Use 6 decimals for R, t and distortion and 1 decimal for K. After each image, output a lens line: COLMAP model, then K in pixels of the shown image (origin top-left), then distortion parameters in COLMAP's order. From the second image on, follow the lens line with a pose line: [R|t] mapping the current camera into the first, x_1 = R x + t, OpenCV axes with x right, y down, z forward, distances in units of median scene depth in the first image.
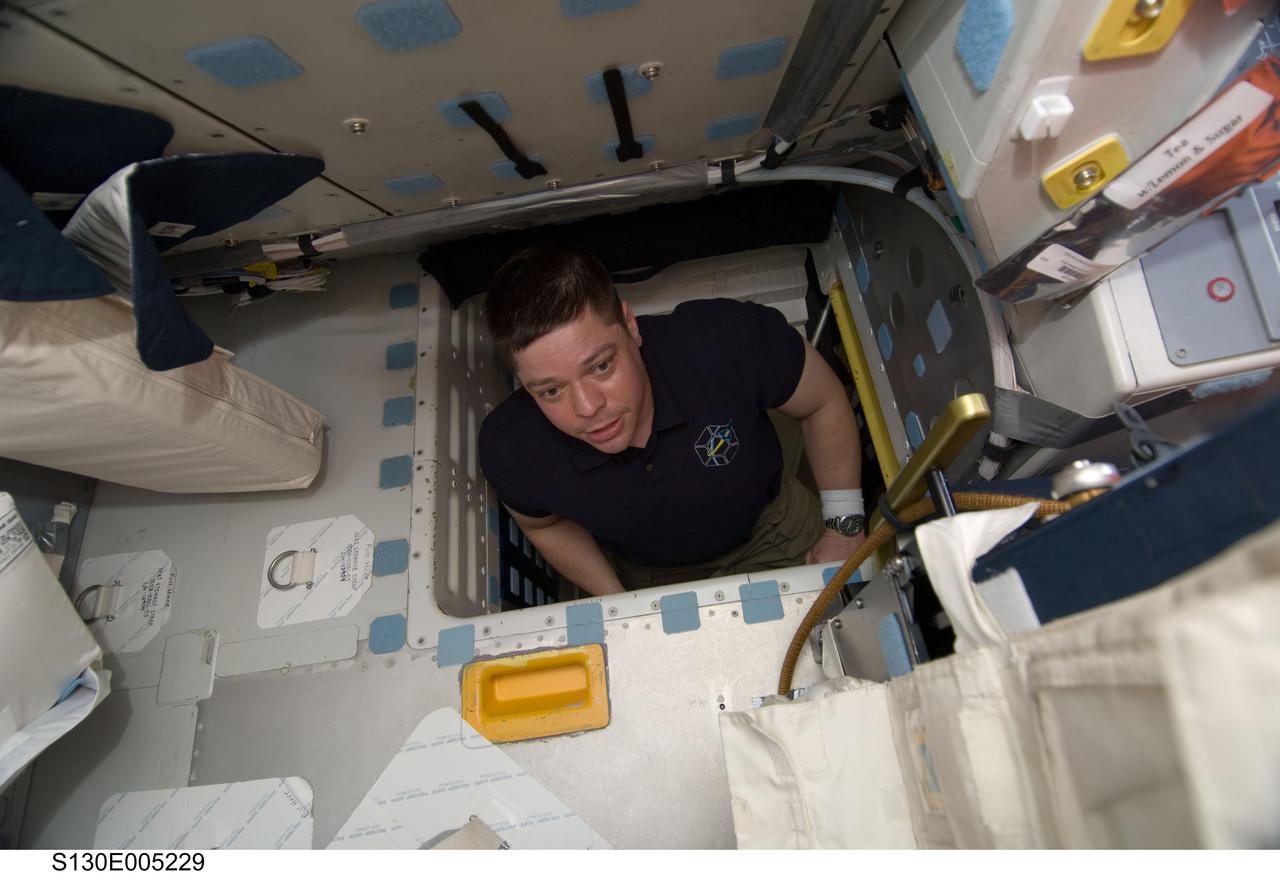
lens RADIAL K [[658.6, 0, 641.6], [0, 658.6, 428.2], [0, 0, 1]] dist [0.051888, -0.060523]
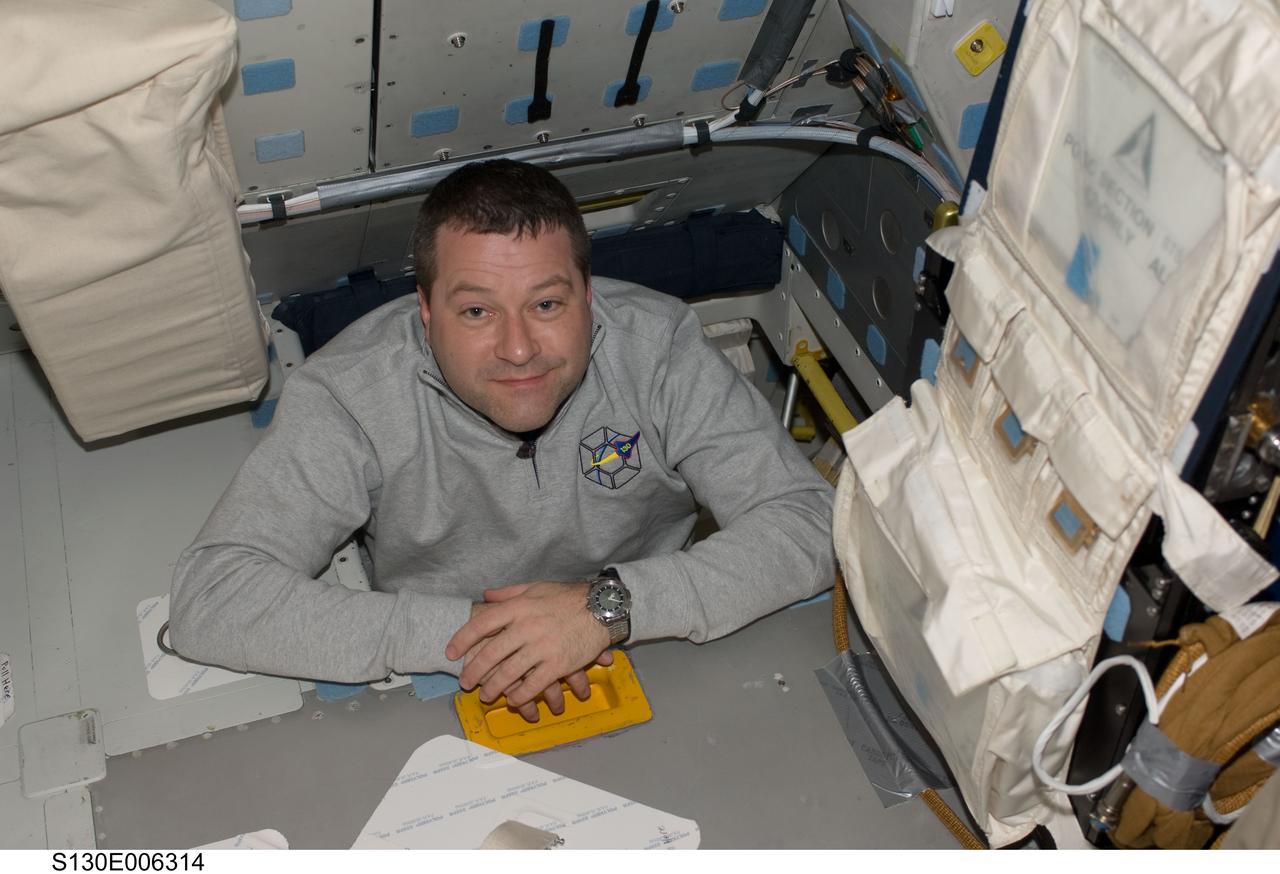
lens RADIAL K [[1583.9, 0, 640.0], [0, 1583.9, 437.0], [0, 0, 1]] dist [-0.020706, -0.024190]
pose [[0.971490, -0.049087, 0.231942, -0.481697], [0.138390, 0.911769, -0.386686, 0.850337], [-0.192497, 0.407760, 0.892567, -0.848828]]
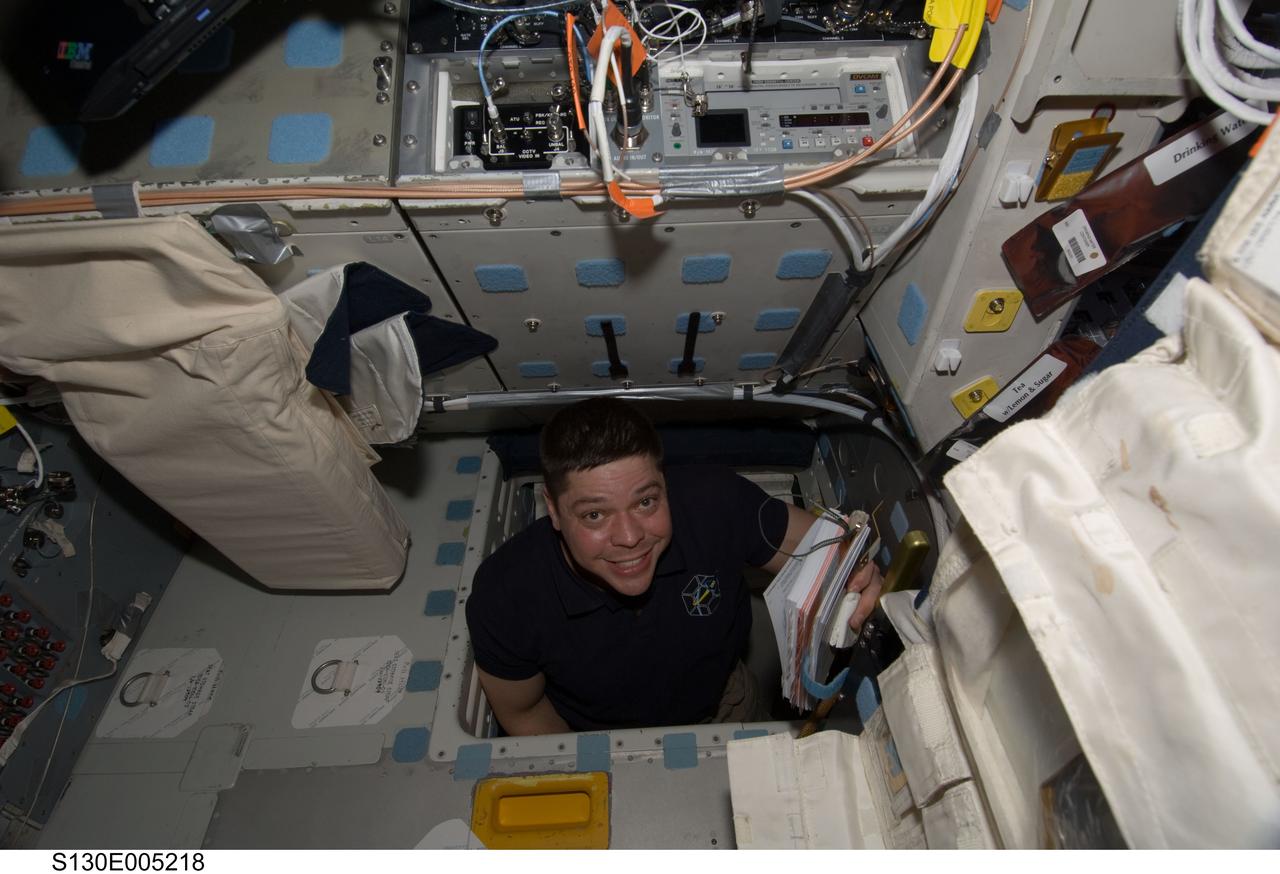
lens RADIAL K [[658.6, 0, 641.6], [0, 658.6, 428.2], [0, 0, 1]] dist [0.051888, -0.060523]
pose [[0.992009, 0.125327, 0.014537, -0.092528], [-0.111643, 0.925632, -0.361582, 0.190996], [-0.058772, 0.357069, 0.932227, -0.239427]]
